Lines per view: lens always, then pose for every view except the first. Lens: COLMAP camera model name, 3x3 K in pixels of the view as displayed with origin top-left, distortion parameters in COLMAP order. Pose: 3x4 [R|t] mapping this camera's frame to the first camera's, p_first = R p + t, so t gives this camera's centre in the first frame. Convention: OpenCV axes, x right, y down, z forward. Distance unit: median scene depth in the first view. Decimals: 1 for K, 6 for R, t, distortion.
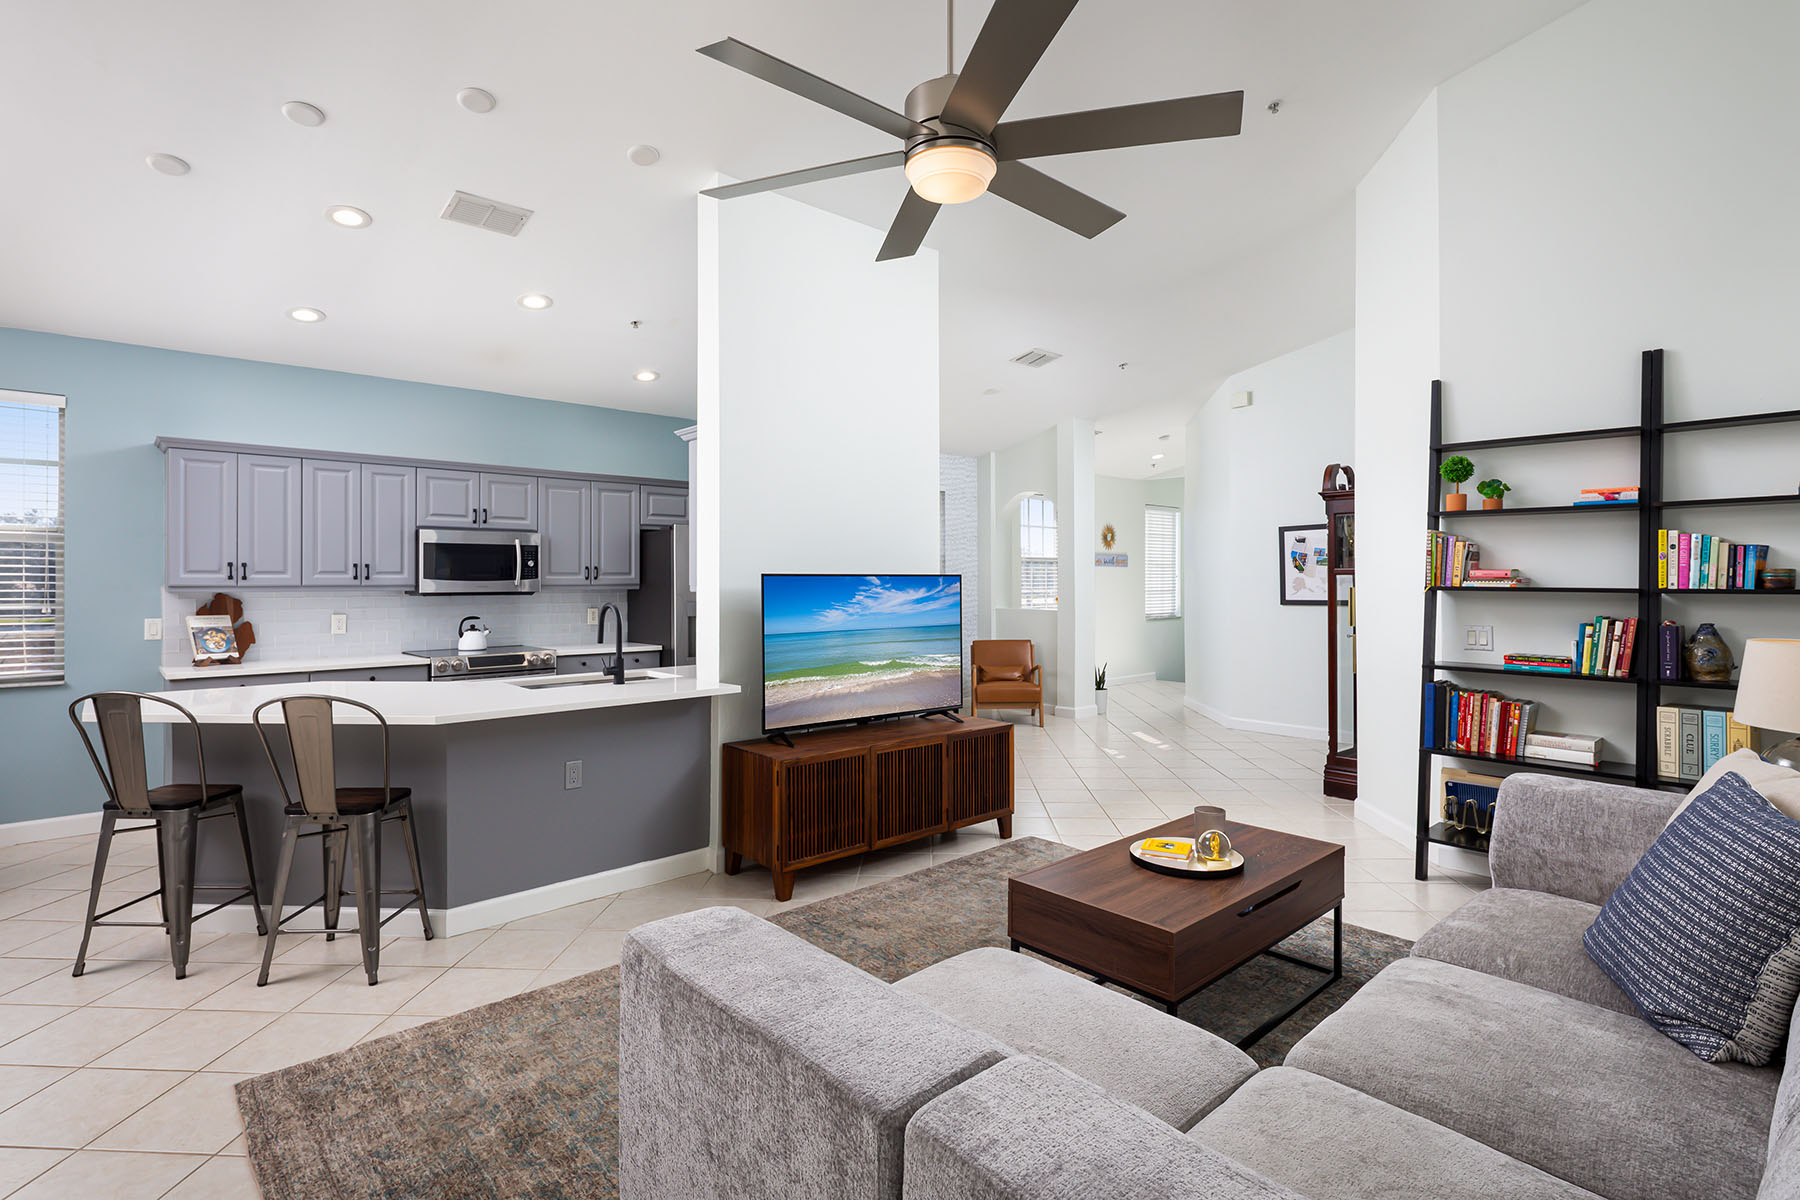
lens RADIAL K [[869.4, 0, 908.5], [0, 869.4, 595.5], [0, 0, 1]] dist [-0.005934, -0.001752]
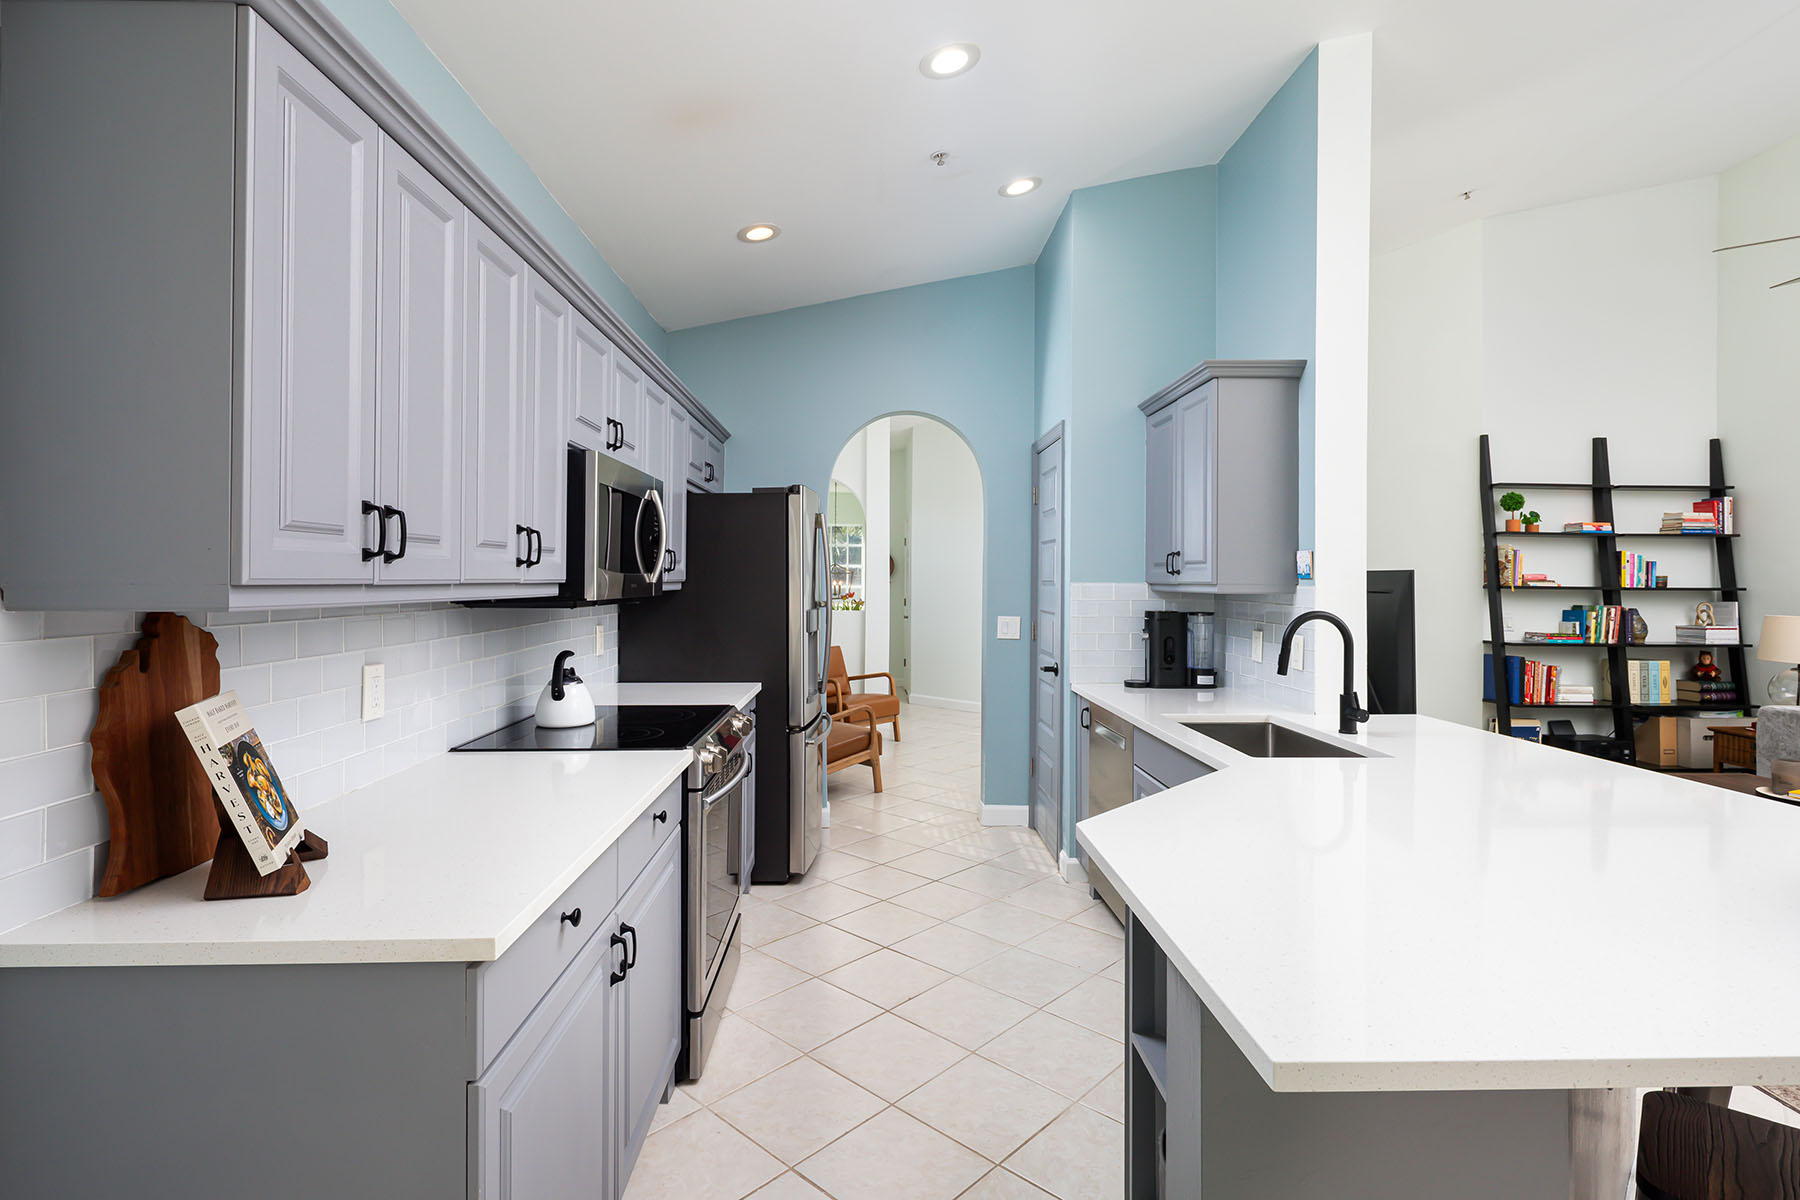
lens RADIAL K [[869.4, 0, 894.9], [0, 869.4, 590.1], [0, 0, 1]] dist [-0.005934, -0.001752]
pose [[0.660821, -0.004159, 0.750532, -1.066593], [0.006457, 0.999979, -0.000144, -0.009760], [-0.750516, 0.004942, 0.660834, 0.822338]]
